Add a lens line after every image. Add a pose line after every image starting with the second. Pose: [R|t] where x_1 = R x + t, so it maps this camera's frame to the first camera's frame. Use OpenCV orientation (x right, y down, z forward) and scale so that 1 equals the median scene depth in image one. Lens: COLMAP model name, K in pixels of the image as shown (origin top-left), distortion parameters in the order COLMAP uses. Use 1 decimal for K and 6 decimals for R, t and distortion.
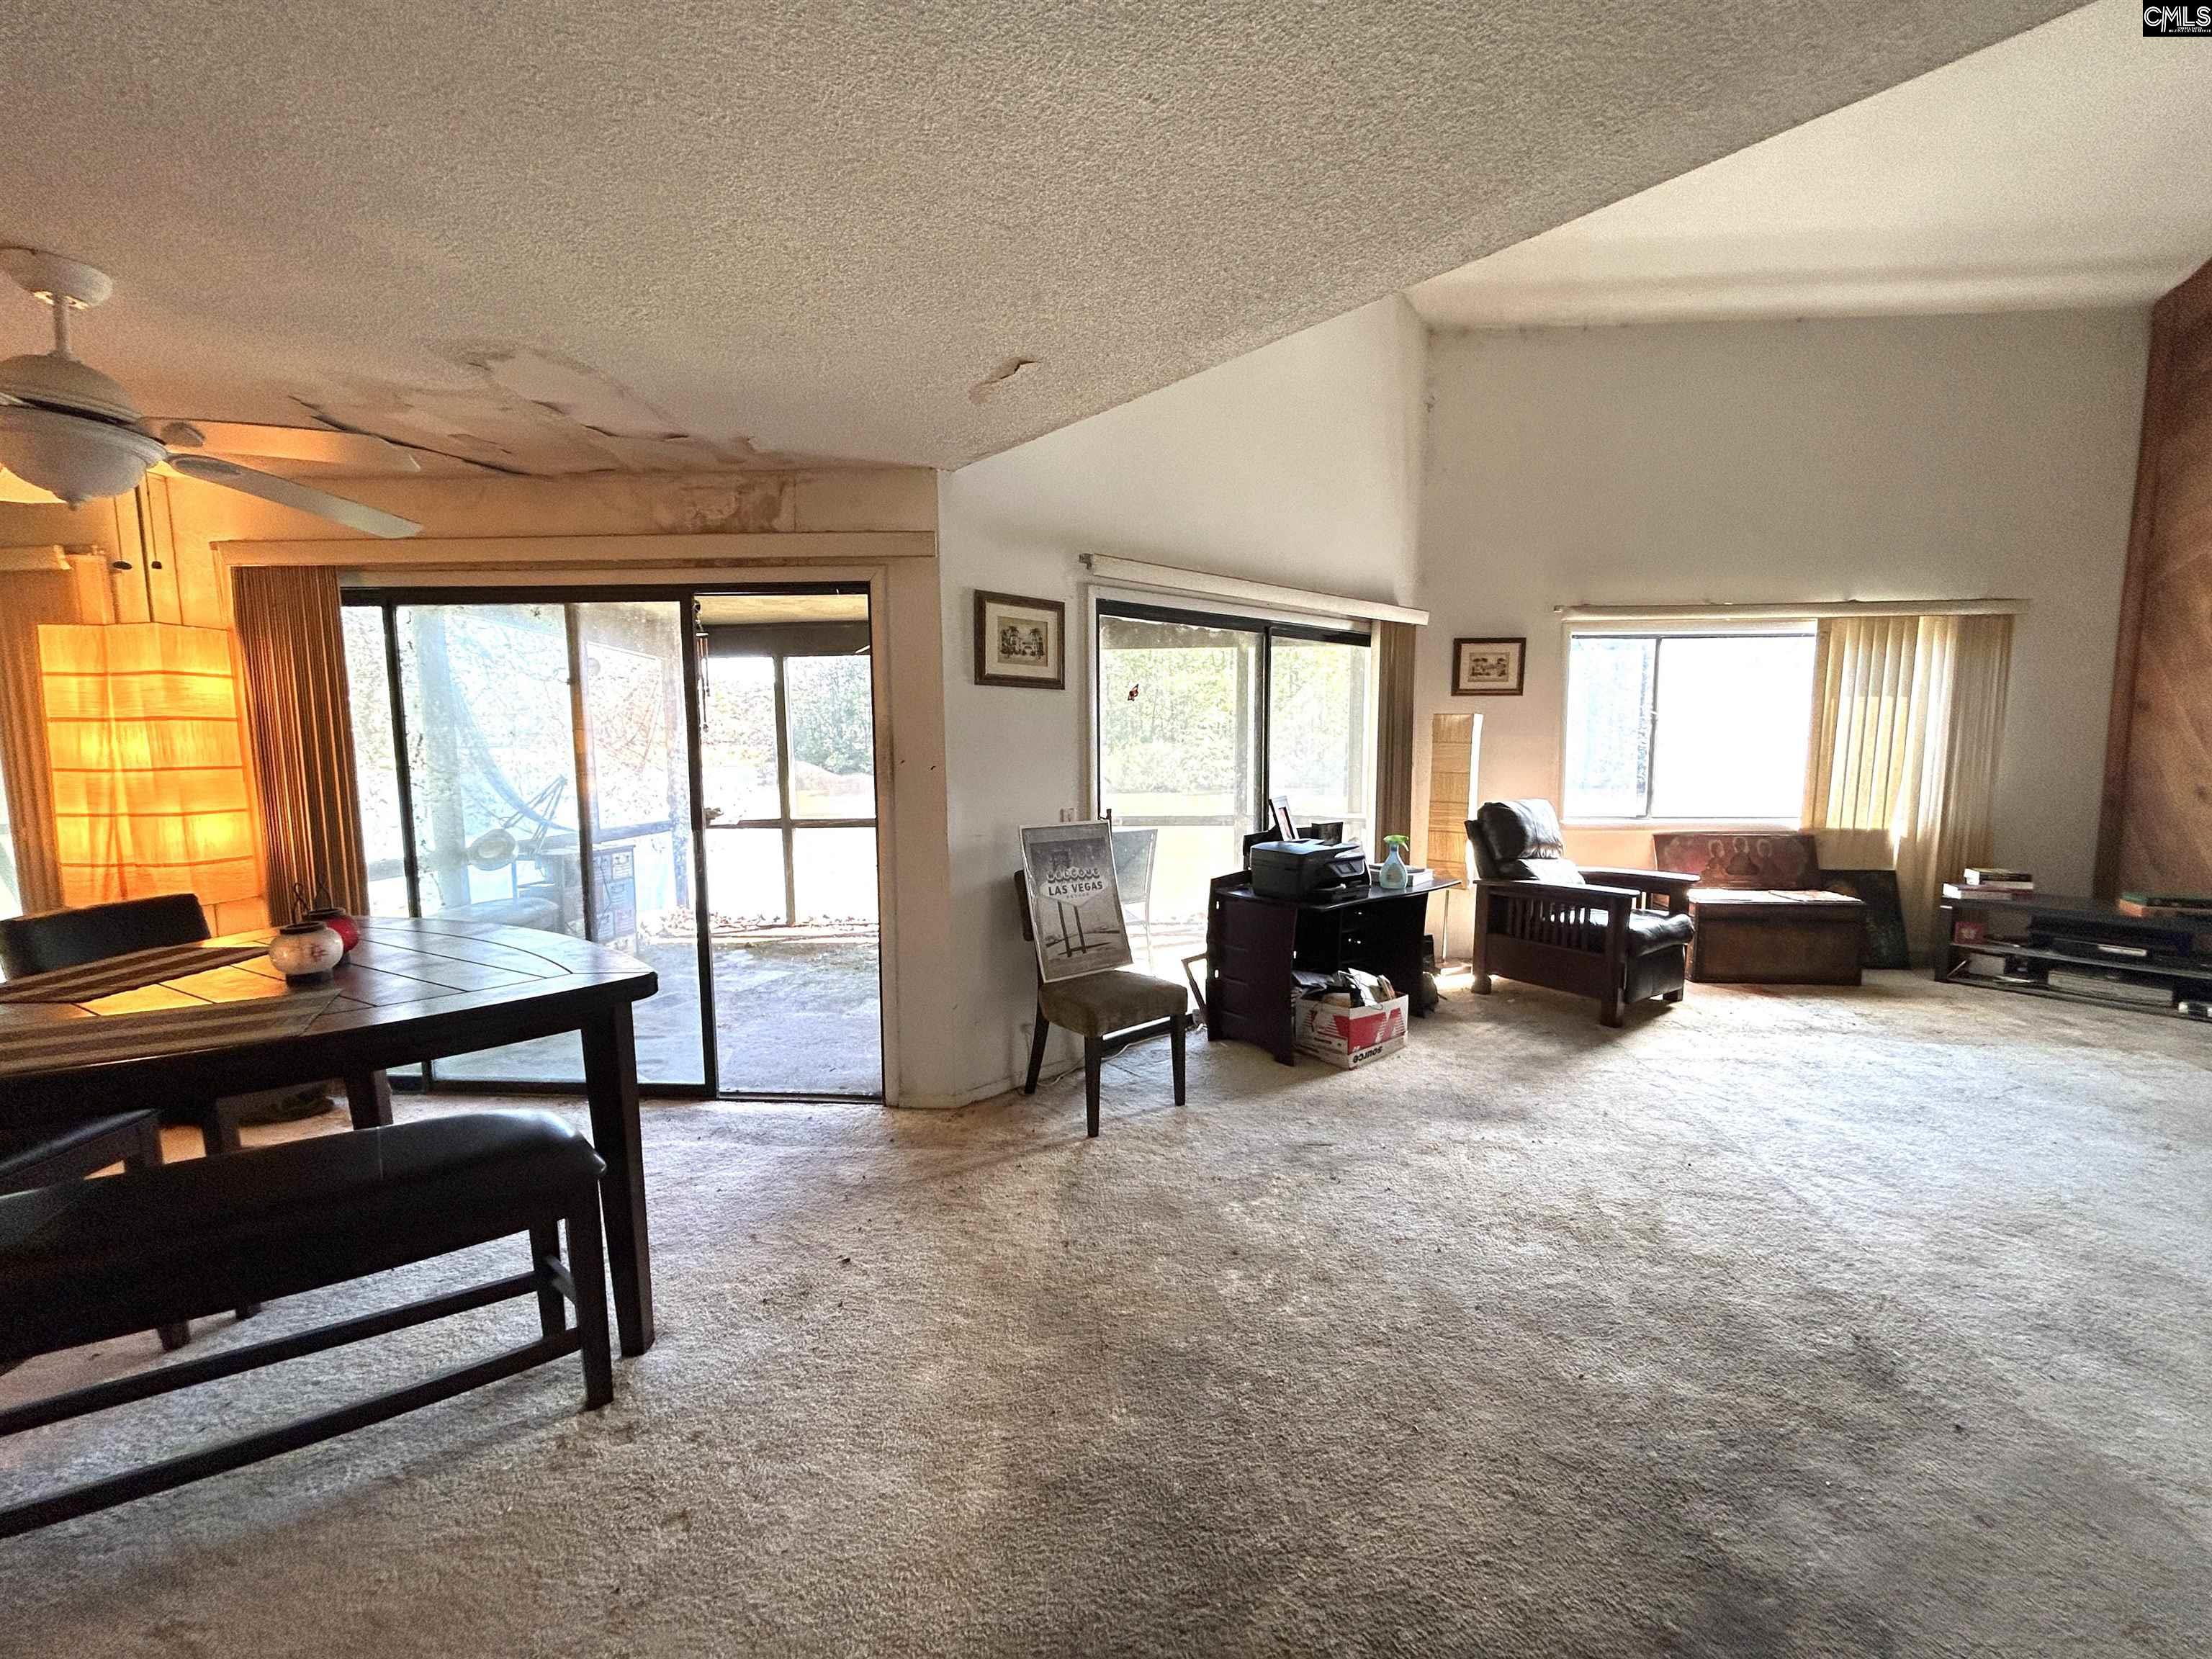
lens RADIAL K [[882.2, 0, 1097.2], [0, 882.2, 826.6], [0, 0, 1]] dist [-0.001710, 0.000457]
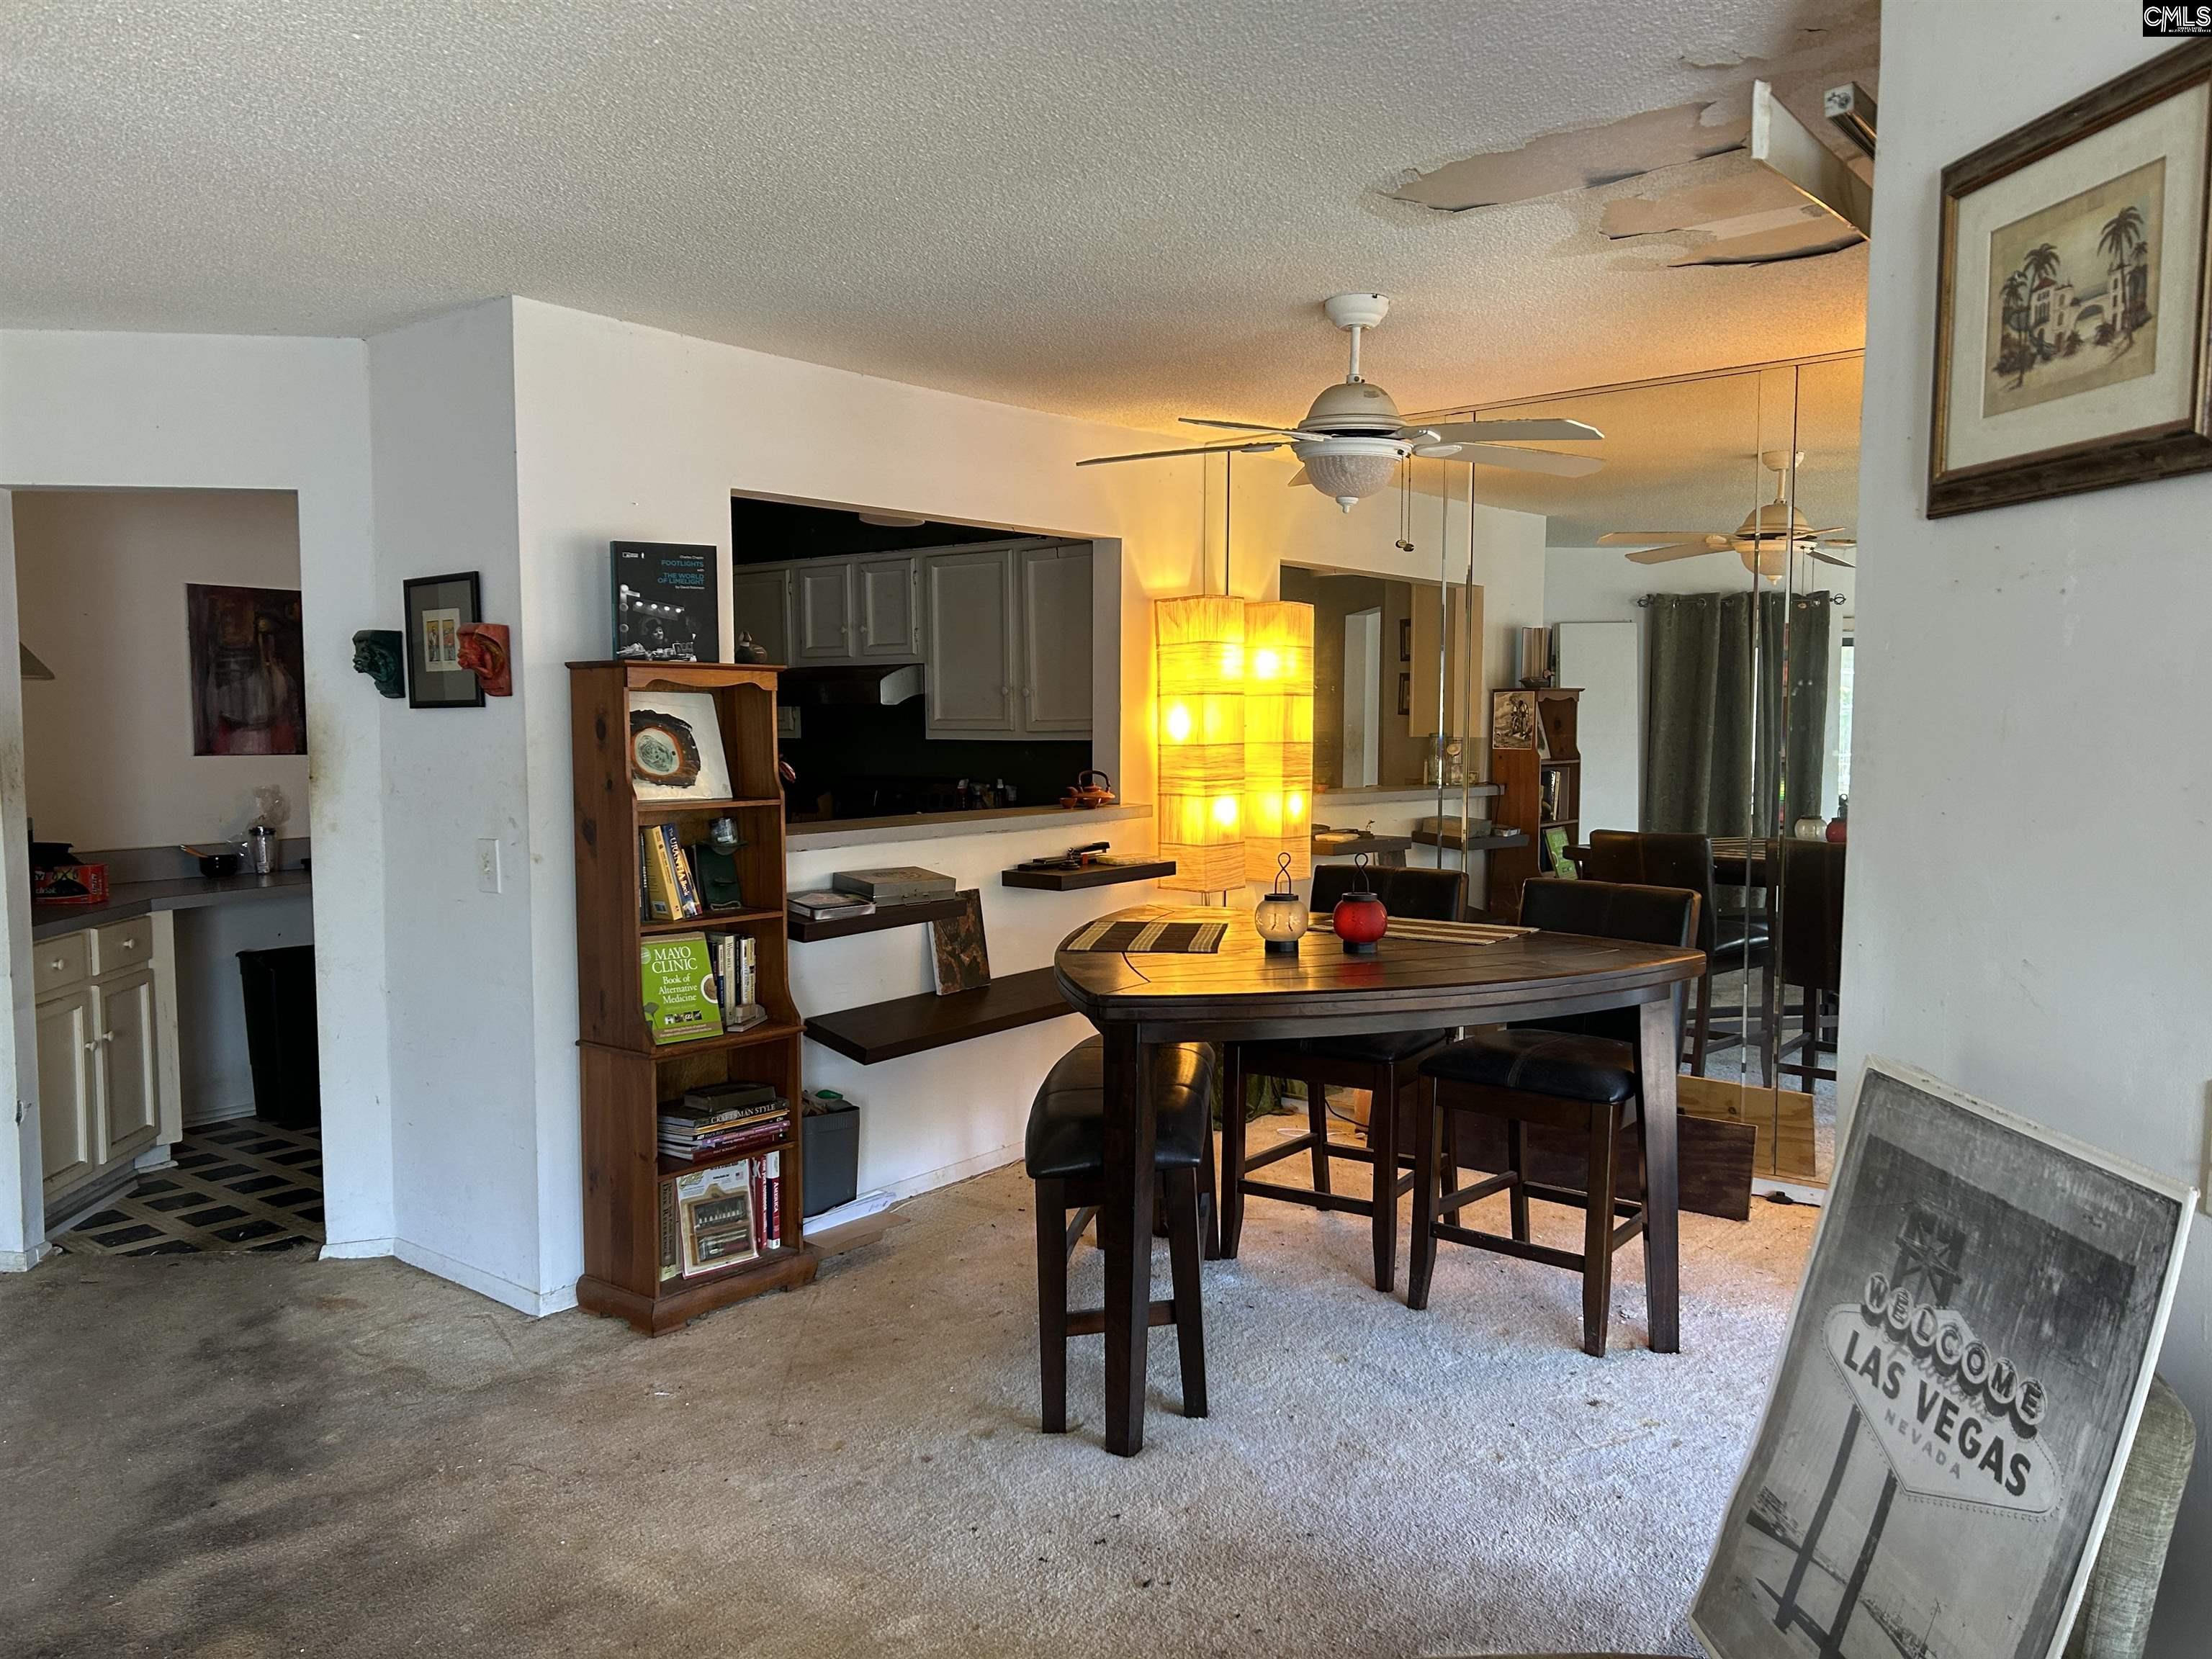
lens RADIAL K [[1647.1, 0, 1107.2], [0, 1647.1, 831.5], [0, 0, 1]] dist [0.054692, -0.054605]
pose [[-0.577839, 0.067936, -0.813318, 0.429083], [-0.074782, 0.987930, 0.135653, -0.114192], [0.812717, 0.139207, -0.565784, 1.076731]]
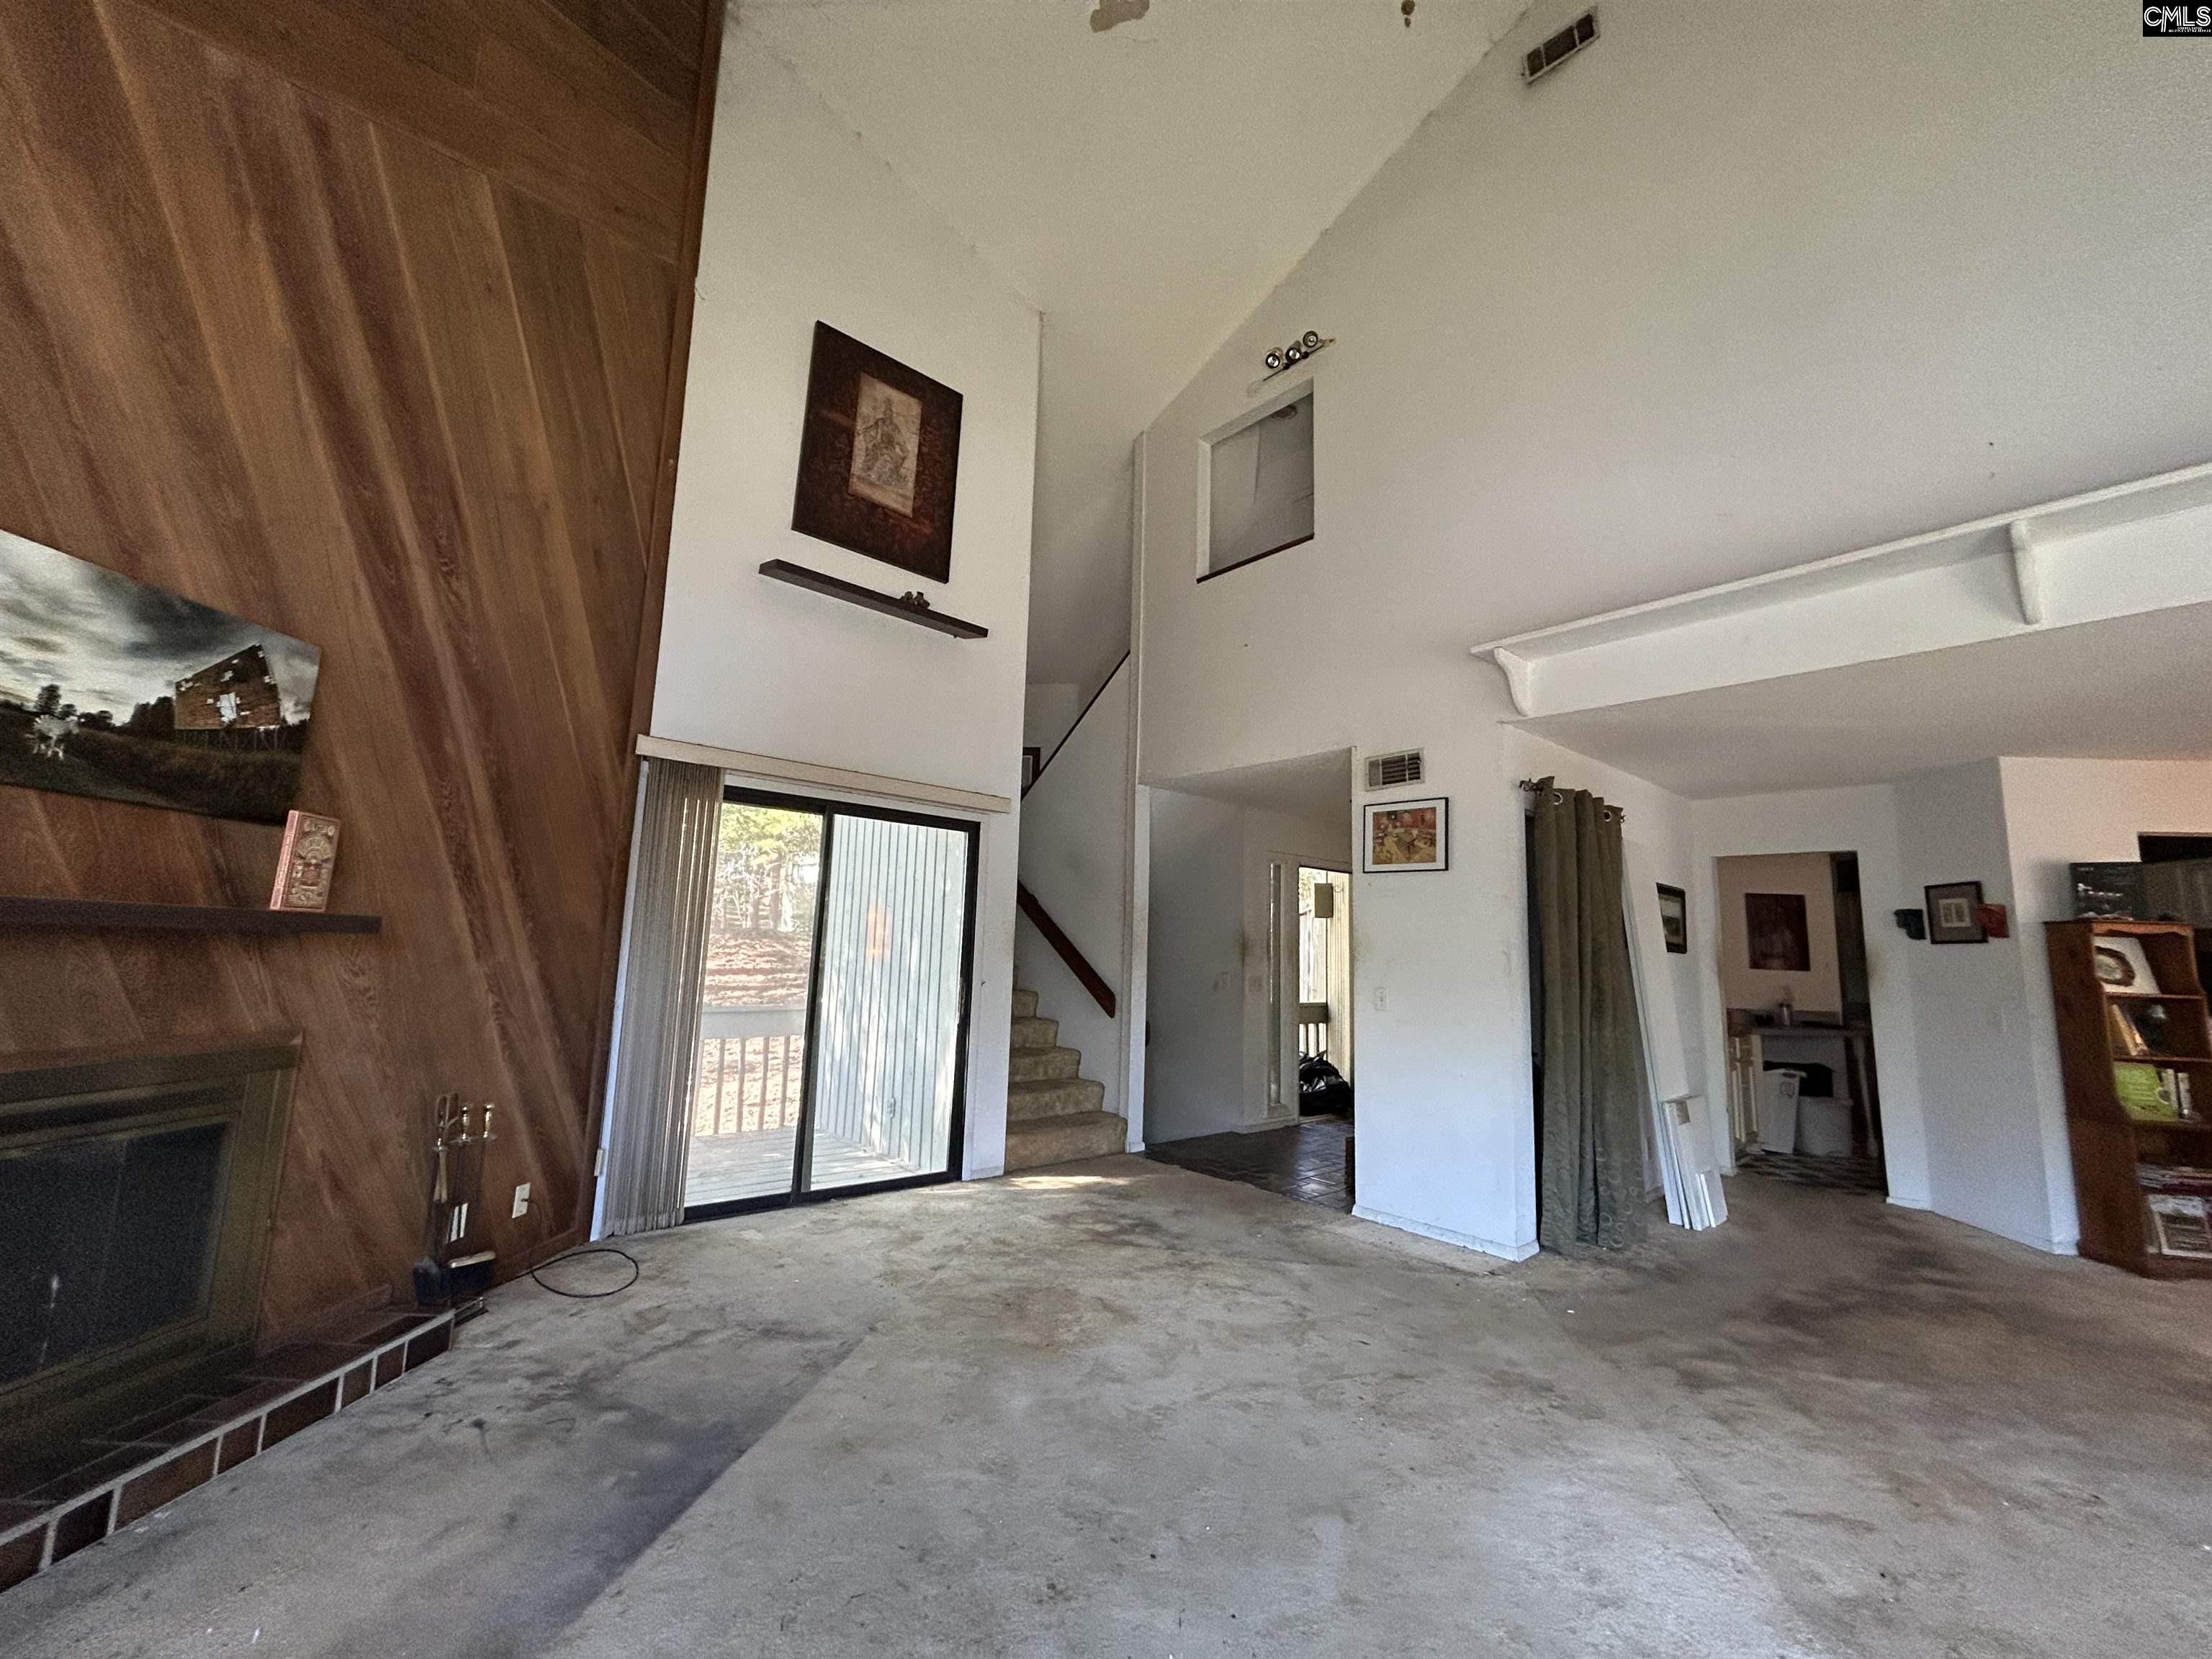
lens RADIAL K [[882.2, 0, 1111.7], [0, 882.2, 826.0], [0, 0, 1]] dist [-0.001710, 0.000457]
pose [[-0.999799, -0.019715, 0.003679, 0.778676], [-0.019850, 0.998955, -0.041158, -0.109331], [-0.002864, -0.041223, -0.999146, 1.253649]]
